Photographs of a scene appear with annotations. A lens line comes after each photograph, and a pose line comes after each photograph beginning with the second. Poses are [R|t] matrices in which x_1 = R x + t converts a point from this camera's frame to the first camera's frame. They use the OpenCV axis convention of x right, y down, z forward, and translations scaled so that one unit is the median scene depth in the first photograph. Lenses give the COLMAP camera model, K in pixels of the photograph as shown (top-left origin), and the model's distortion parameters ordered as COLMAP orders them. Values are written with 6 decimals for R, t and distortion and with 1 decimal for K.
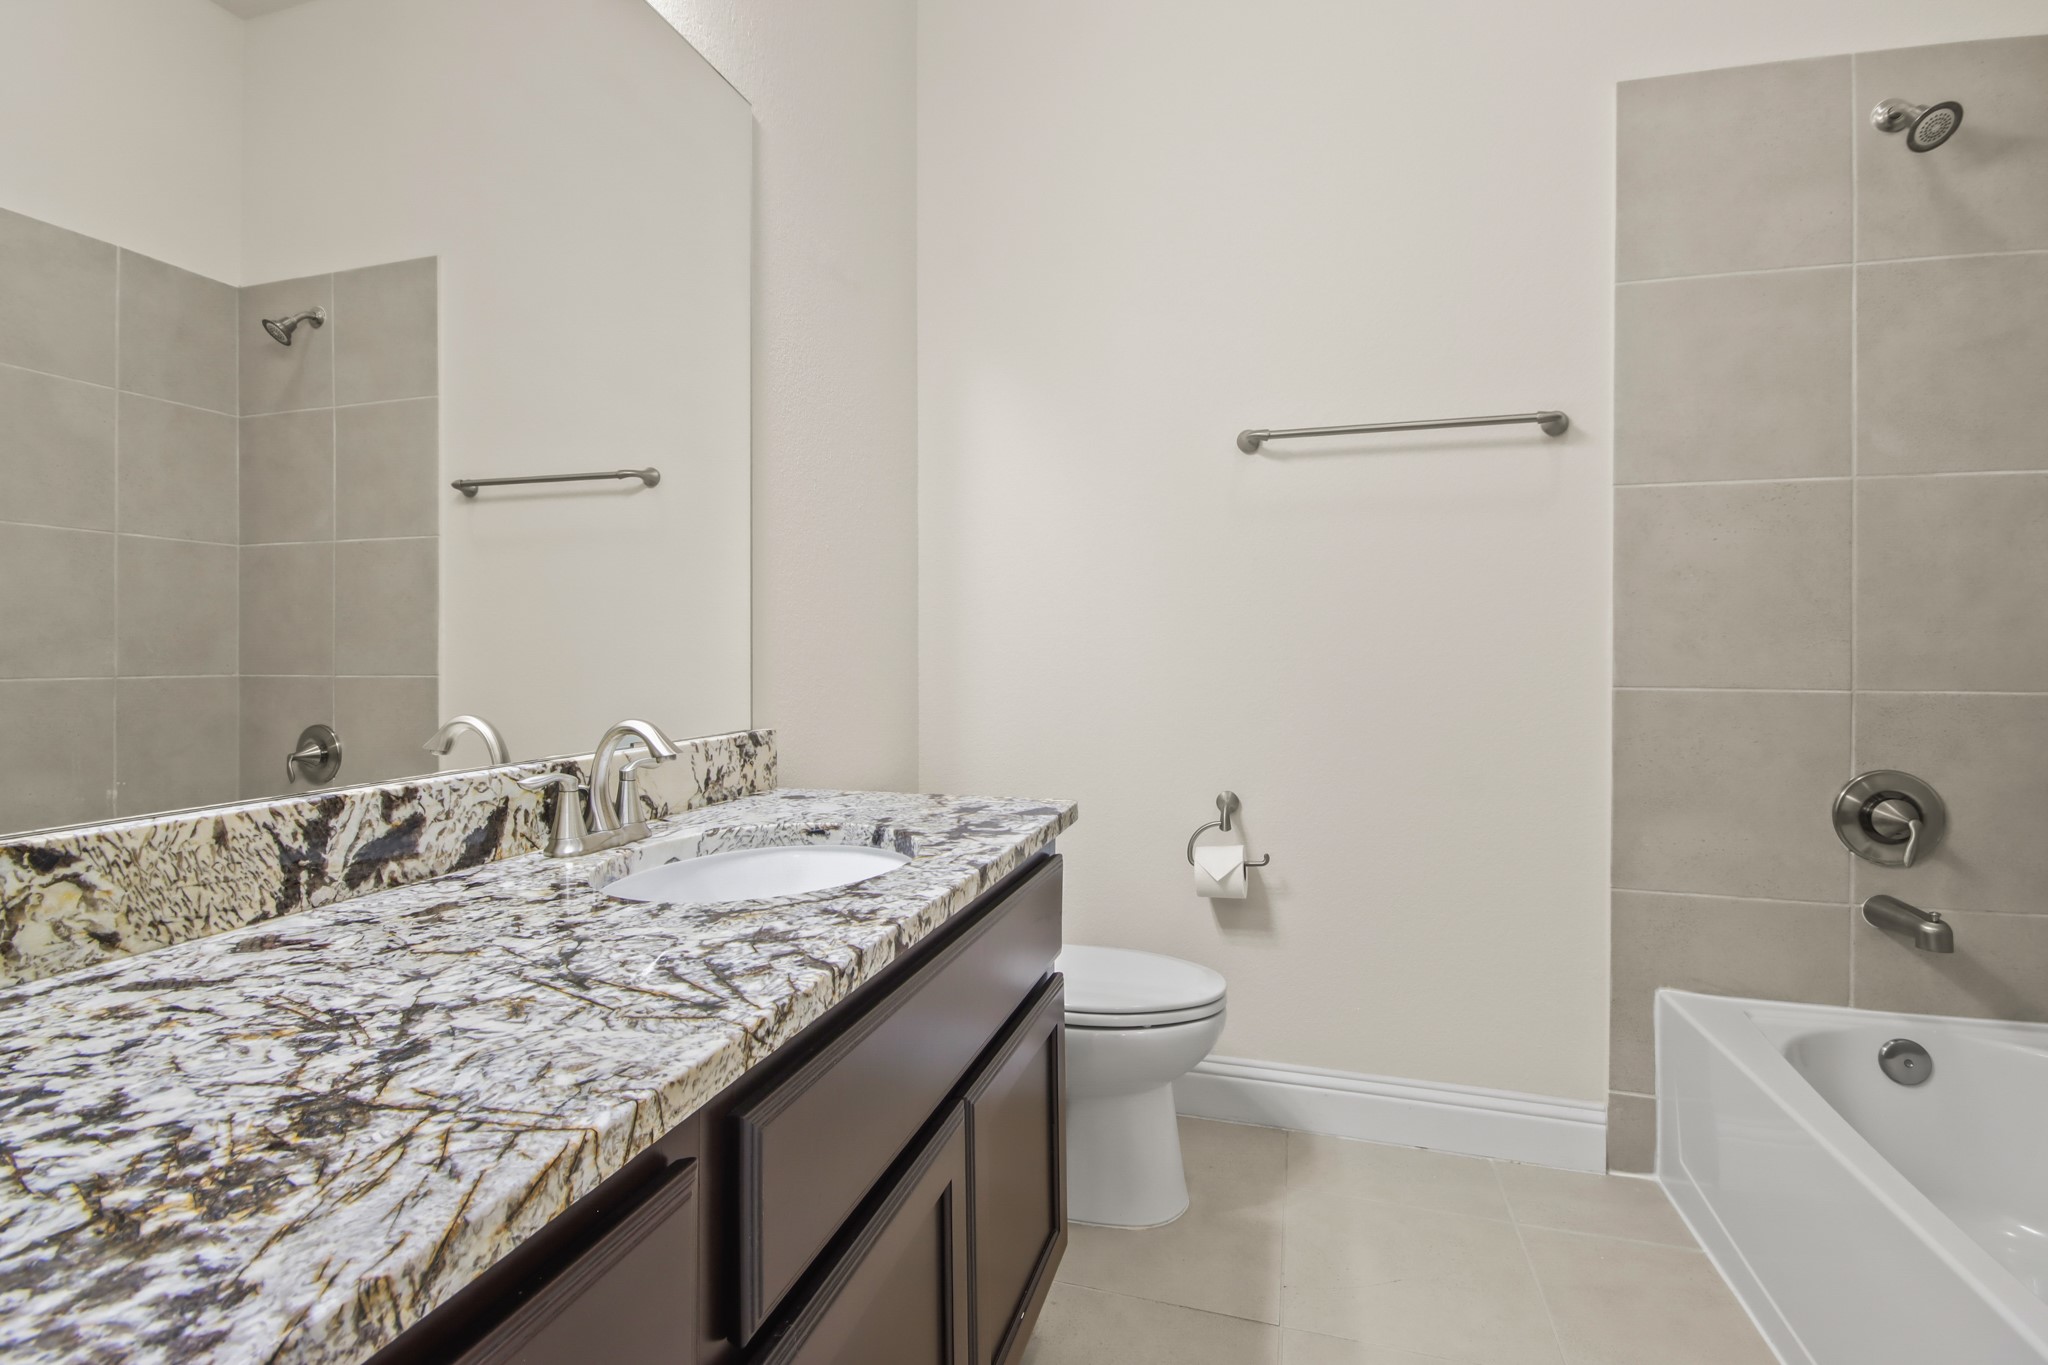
lens RADIAL K [[961.1, 0, 1016.8], [0, 961.1, 667.4], [0, 0, 1]] dist [0.005716, -0.007806]
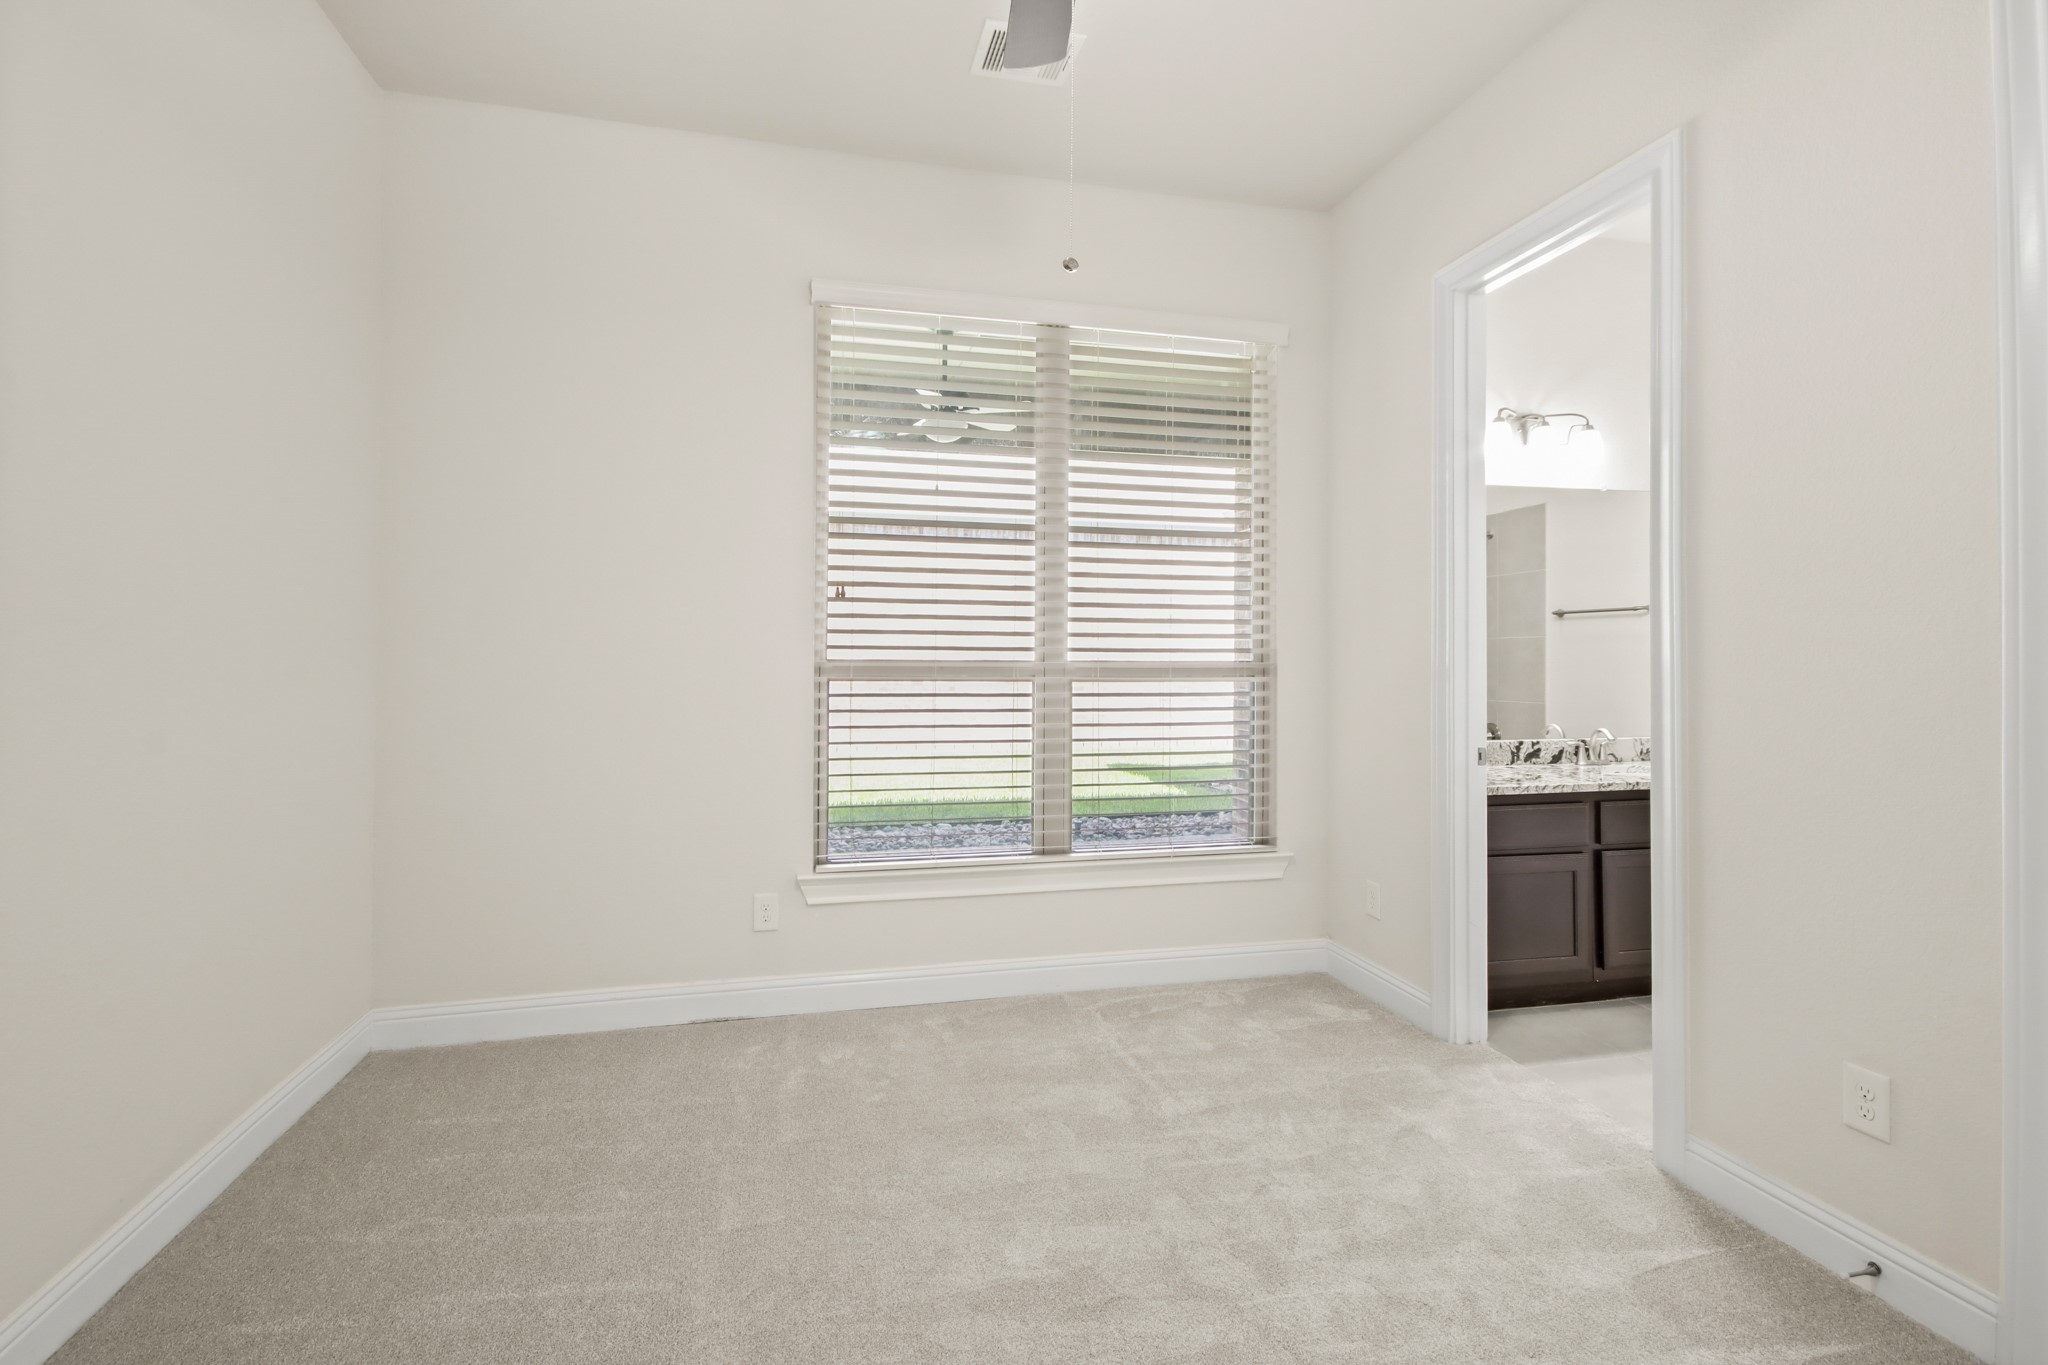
lens RADIAL K [[961.1, 0, 1016.2], [0, 961.1, 660.9], [0, 0, 1]] dist [0.005716, -0.007806]
pose [[0.502496, -0.003271, -0.864573, 1.491496], [-0.010433, 0.999897, -0.009846, -0.124901], [0.864517, 0.013968, 0.502410, -2.479853]]
